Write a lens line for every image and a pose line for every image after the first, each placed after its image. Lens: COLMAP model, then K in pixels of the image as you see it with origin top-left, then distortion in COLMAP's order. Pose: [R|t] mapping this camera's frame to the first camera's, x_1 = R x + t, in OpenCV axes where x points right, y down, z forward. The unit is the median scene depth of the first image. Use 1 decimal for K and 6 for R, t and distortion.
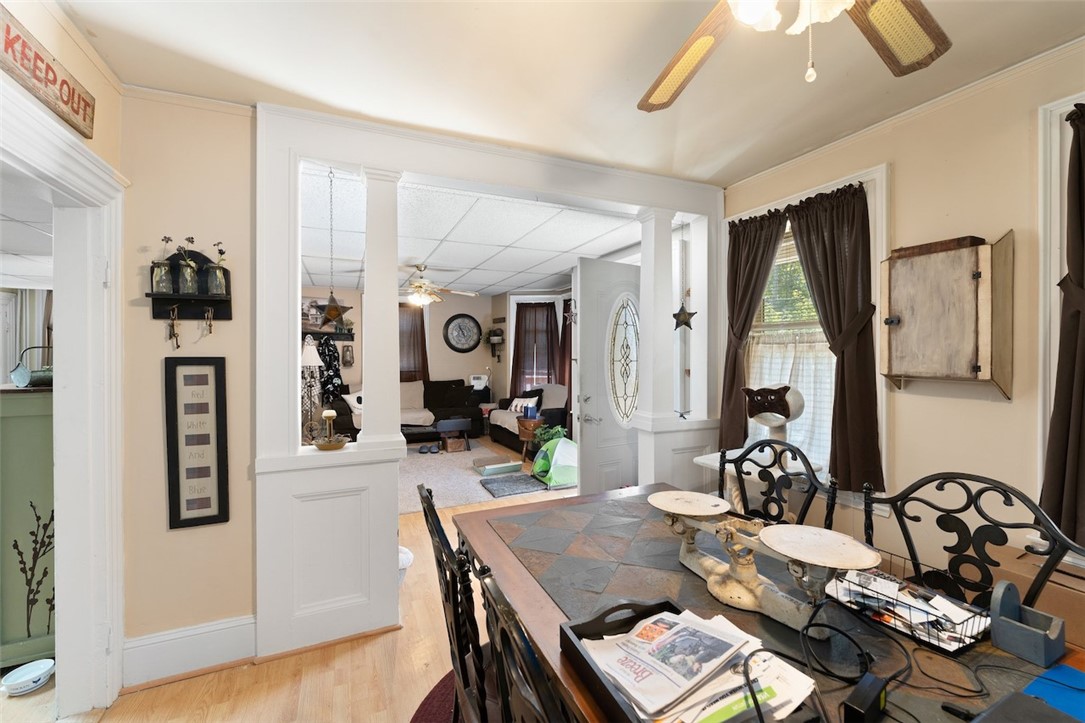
lens RADIAL K [[445.7, 0, 542.5], [0, 445.7, 361.5], [0, 0, 1]] dist [0.000061, -0.000002]
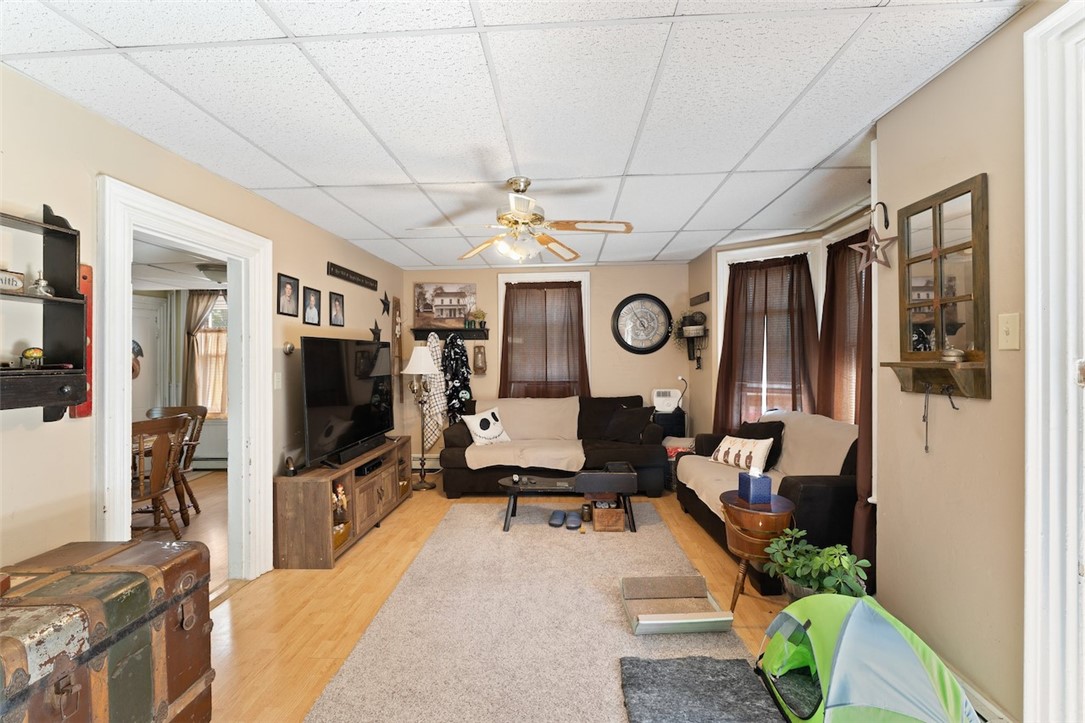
lens RADIAL K [[471.4, 0, 542.5], [0, 471.4, 361.5], [0, 0, 1]] dist [0.001026, 0.000096]
pose [[0.896194, -0.006483, -0.443614, -0.005773], [0.002307, 0.999948, -0.009953, -0.002469], [0.443656, 0.007897, 0.896162, 0.364735]]
